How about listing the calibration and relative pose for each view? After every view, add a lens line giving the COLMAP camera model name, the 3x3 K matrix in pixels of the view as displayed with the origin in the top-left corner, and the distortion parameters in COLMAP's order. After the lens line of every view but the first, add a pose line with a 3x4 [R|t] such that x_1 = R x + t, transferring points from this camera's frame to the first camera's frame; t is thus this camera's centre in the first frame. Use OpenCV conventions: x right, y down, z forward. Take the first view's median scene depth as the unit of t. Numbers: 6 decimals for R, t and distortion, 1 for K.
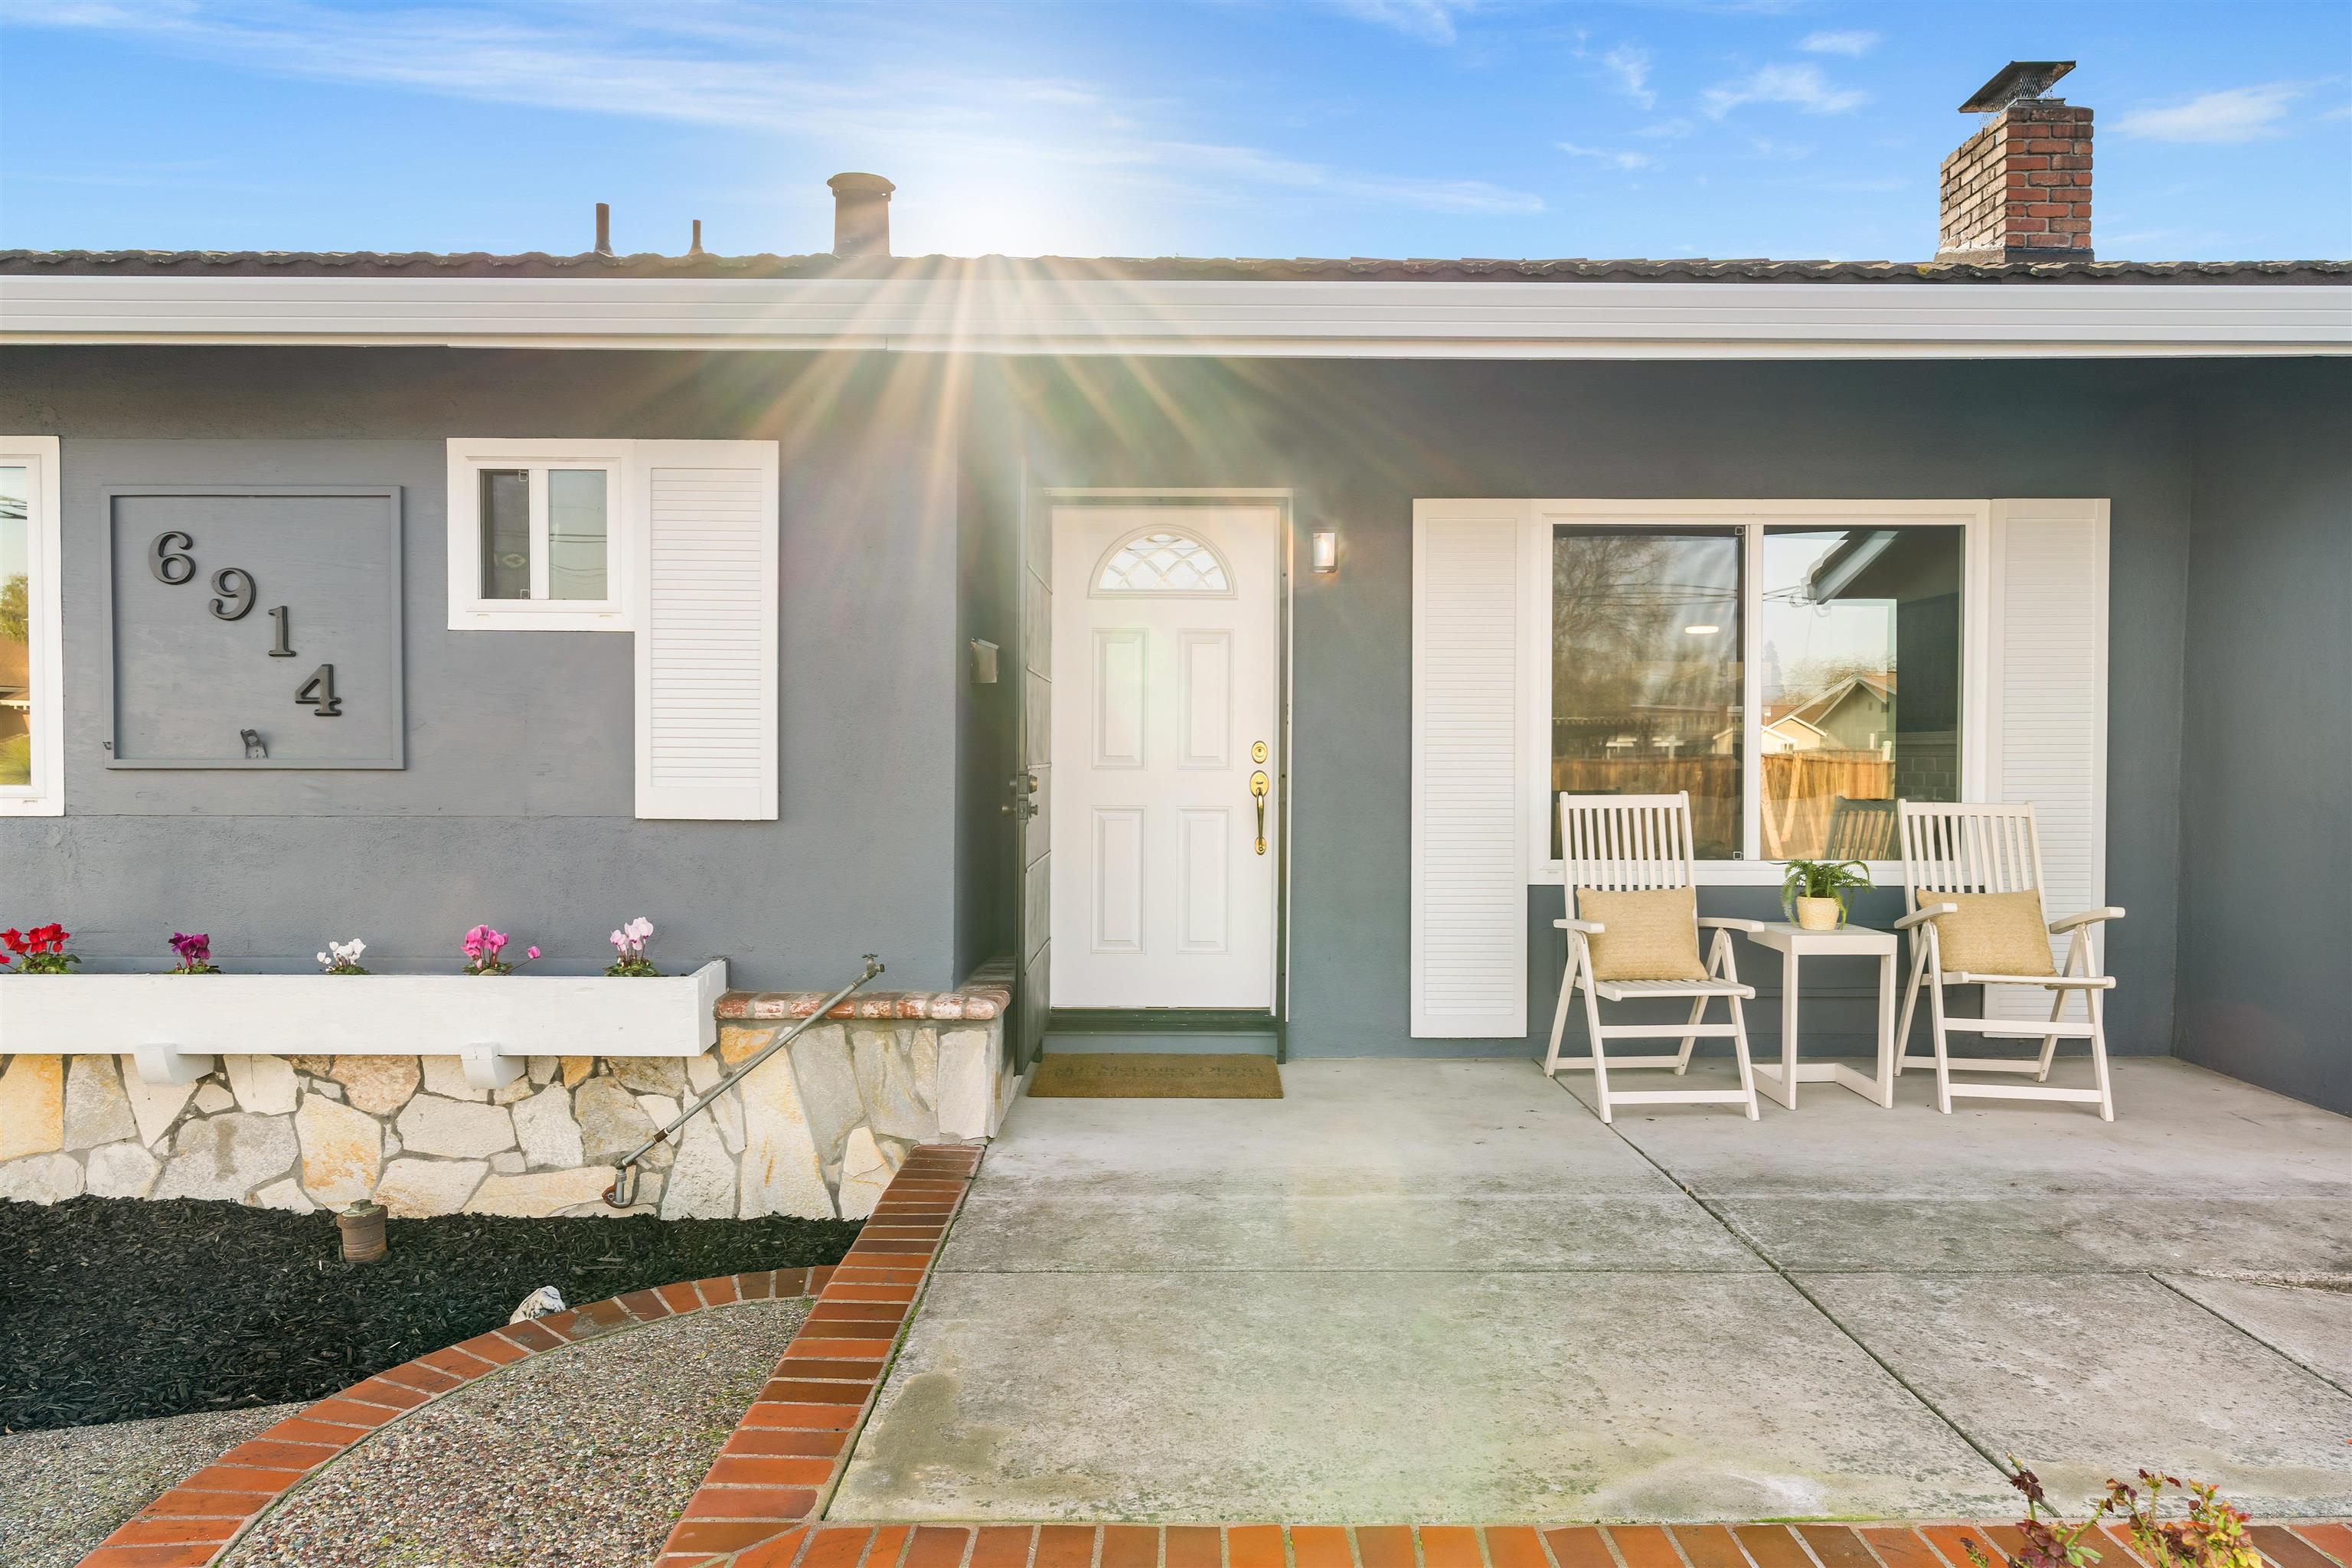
lens RADIAL K [[1439.2, 0, 1175.9], [0, 1439.2, 732.3], [0, 0, 1]] dist [0.001114, -0.000524]
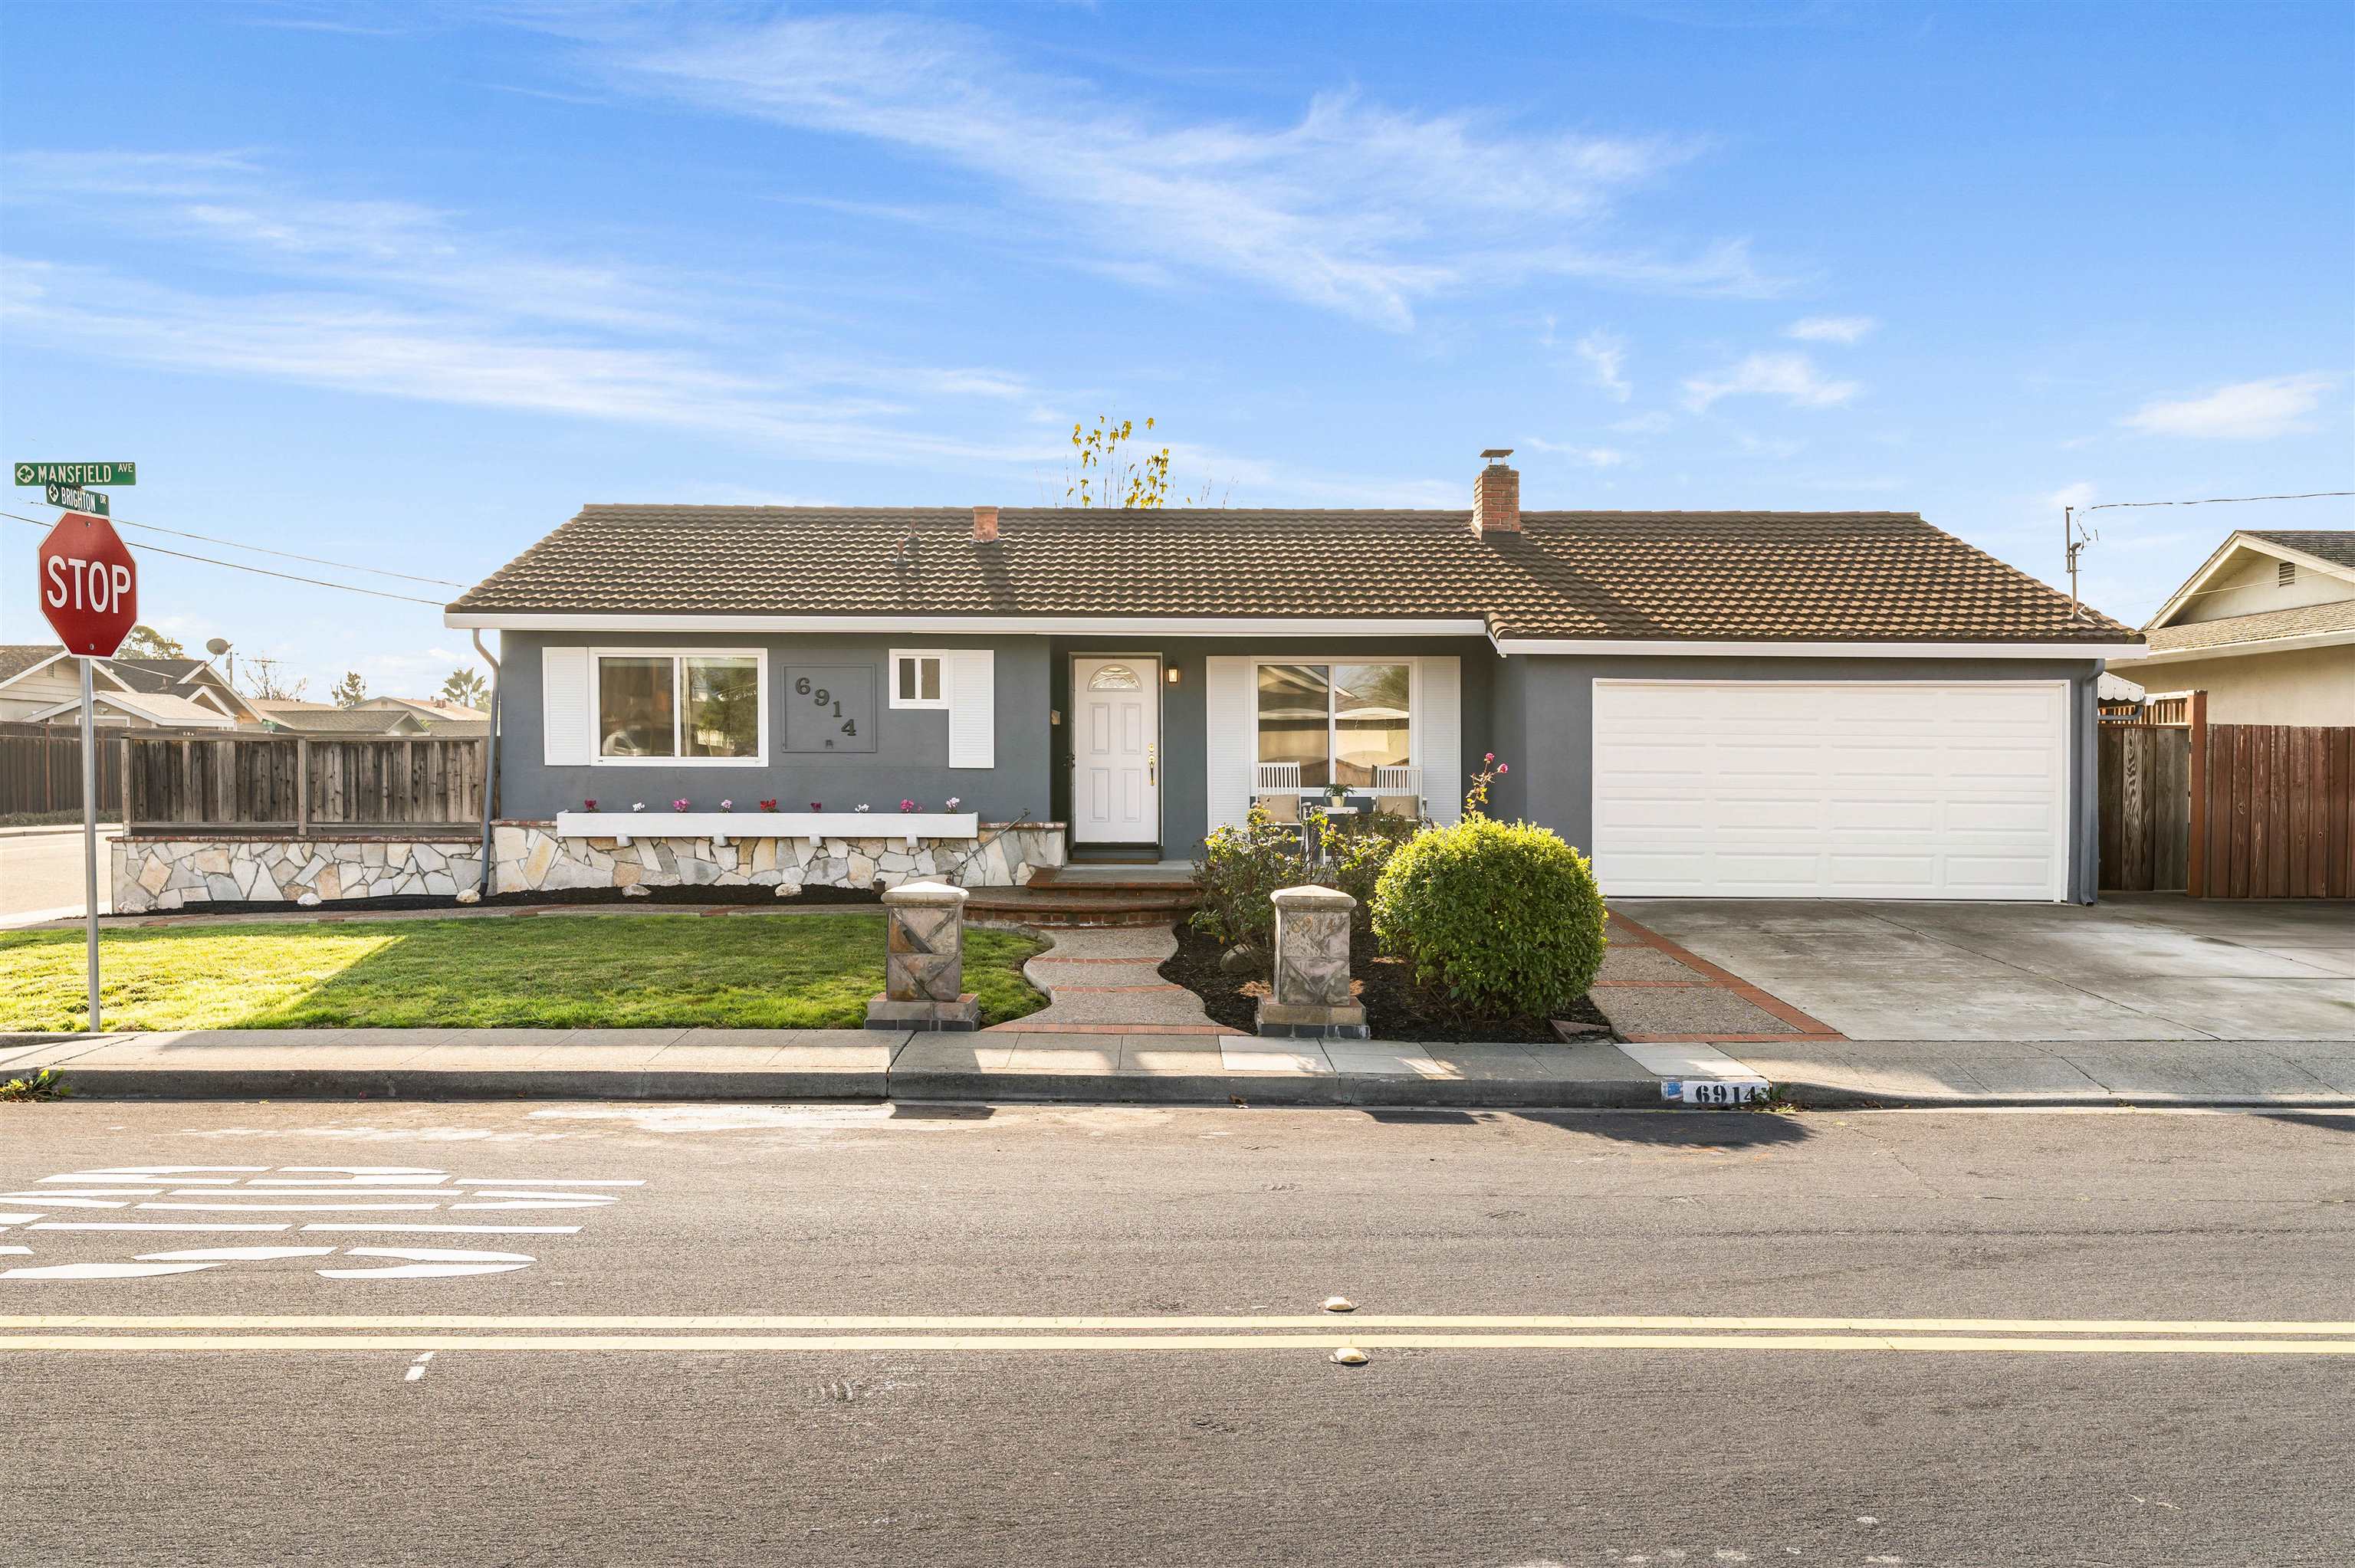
lens RADIAL K [[1903.6, 0, 1110.3], [0, 1903.6, 786.0], [0, 0, 1]] dist [0.001402, 0.000347]
pose [[0.999987, 0.000711, -0.005086, 0.001756], [-0.000639, 0.999901, 0.014068, 0.041200], [0.005095, -0.014064, 0.999888, -3.201654]]
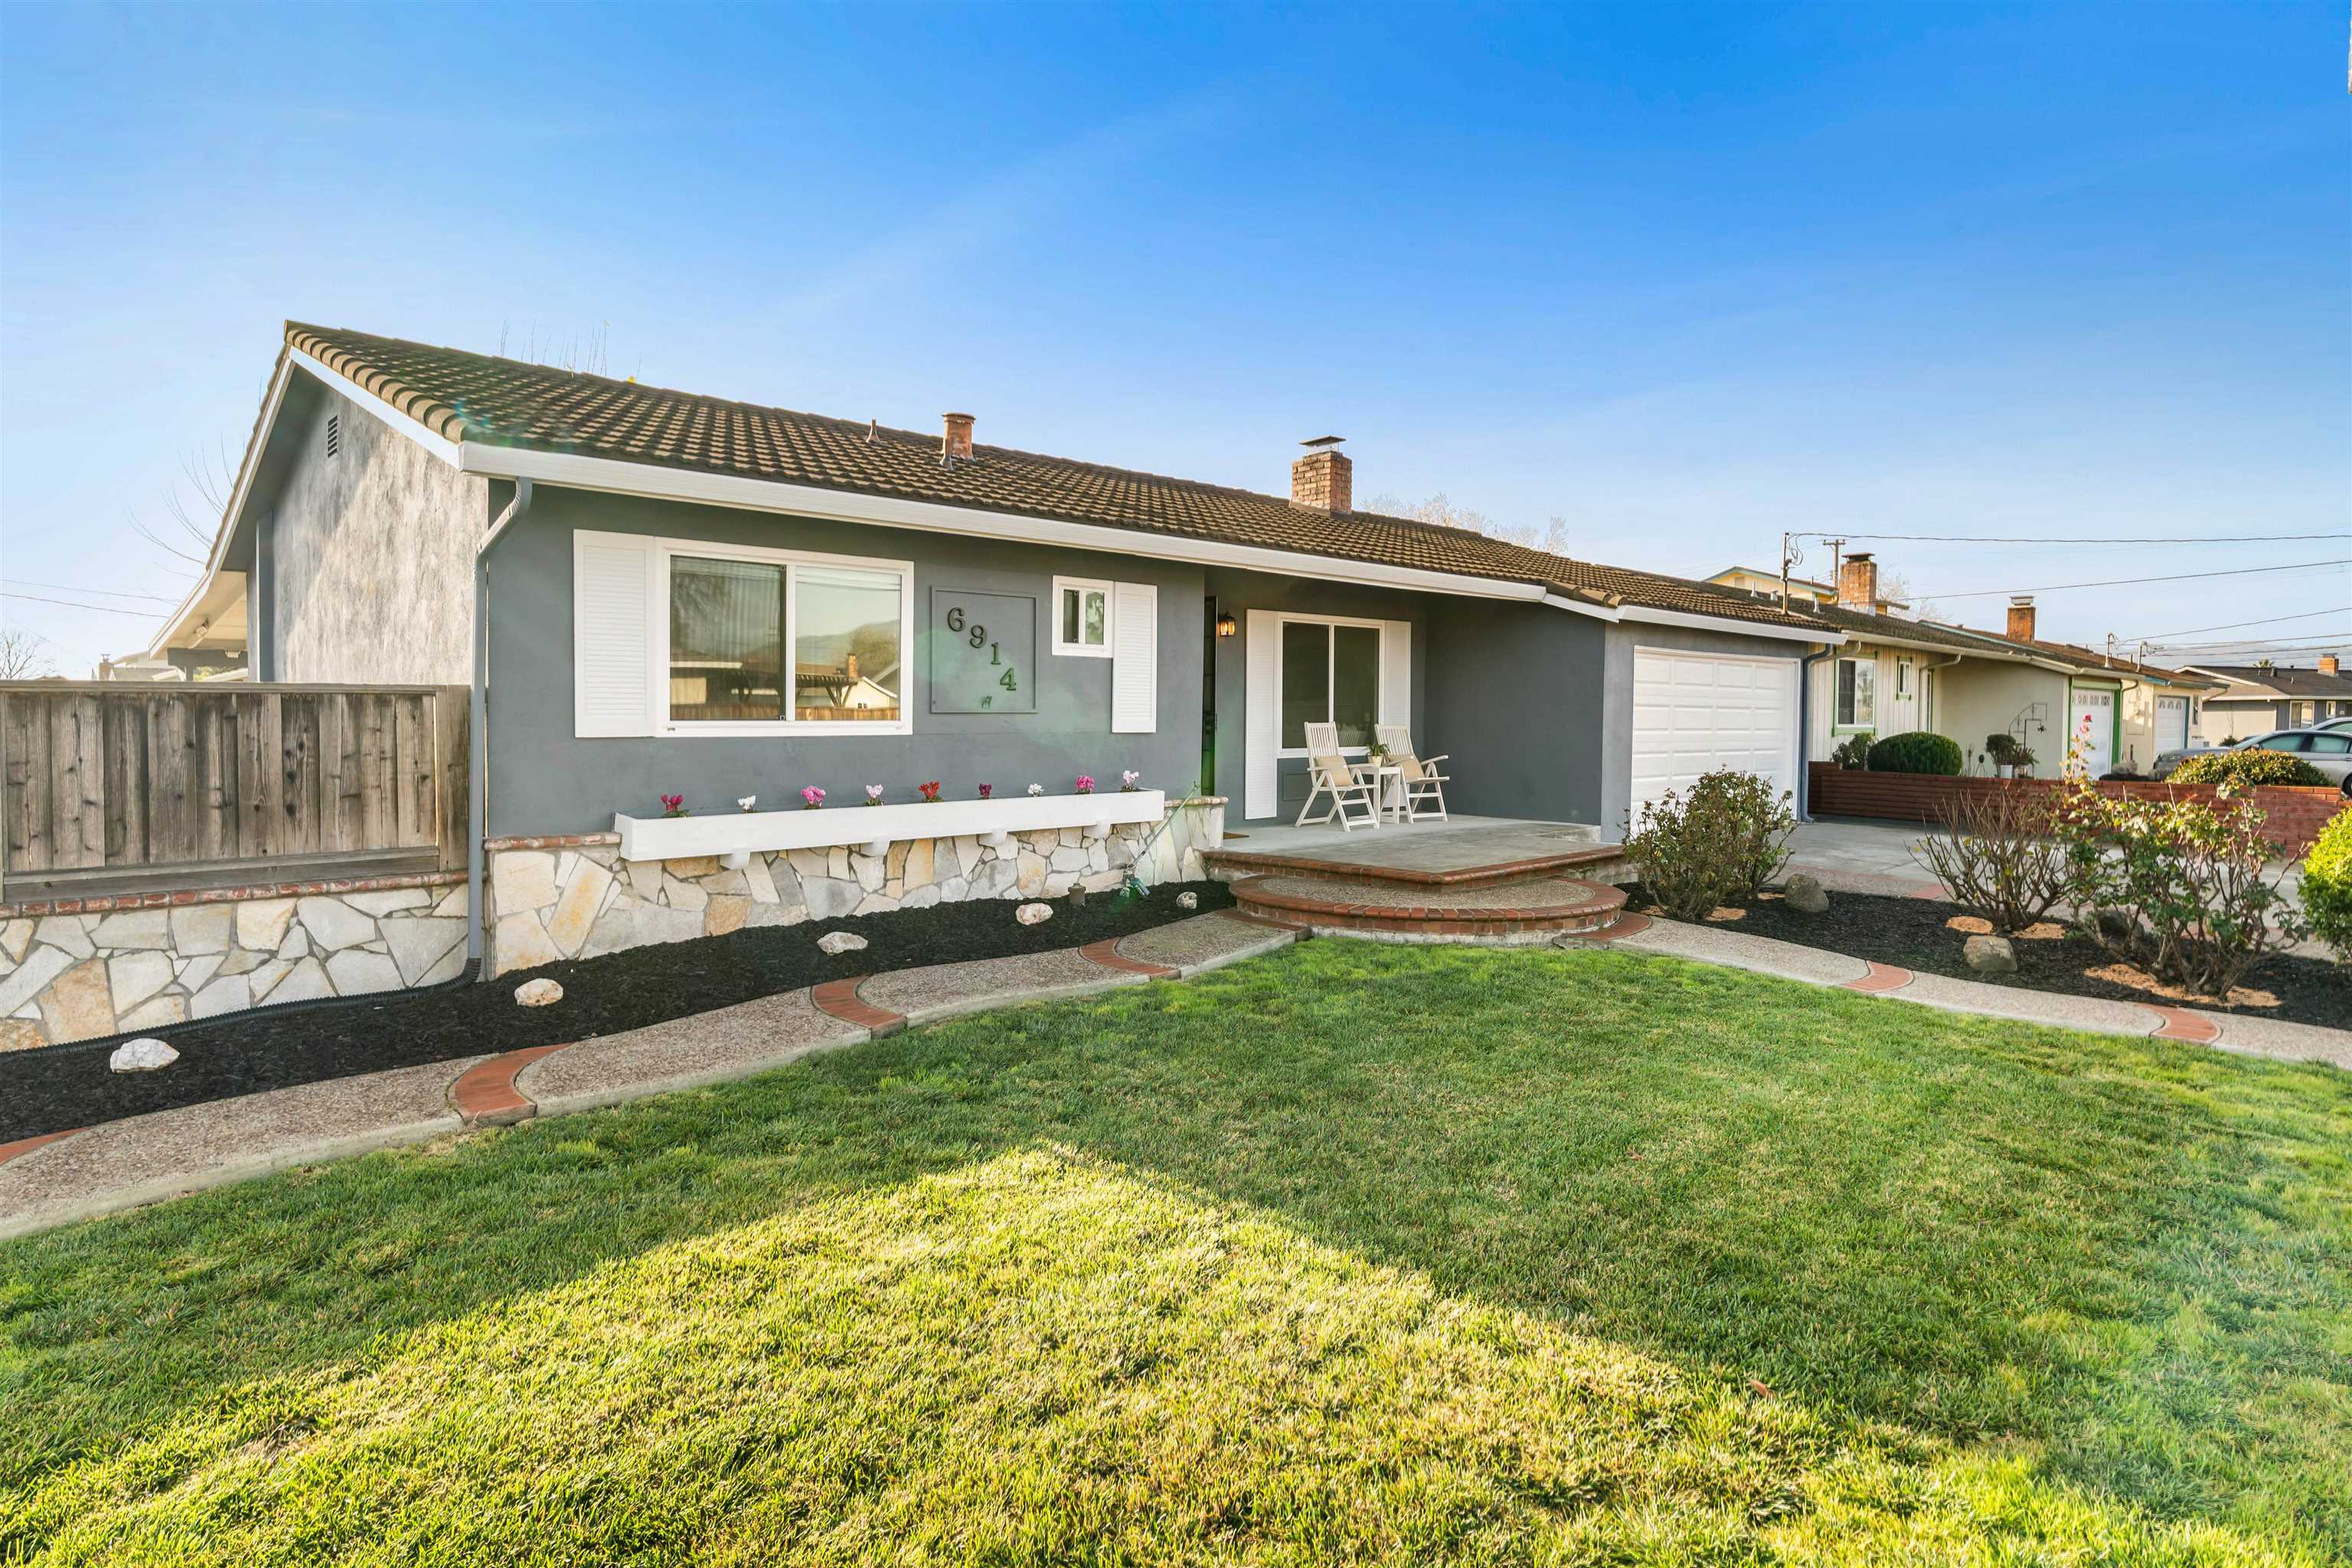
lens RADIAL K [[1276.5, 0, 1156.6], [0, 1276.5, 746.3], [0, 0, 1]] dist [-0.003077, 0.001374]
pose [[0.736997, -0.018958, 0.675630, -1.814512], [0.003308, 0.999696, 0.024443, 0.029053], [-0.675888, -0.015779, 0.736835, -0.682589]]
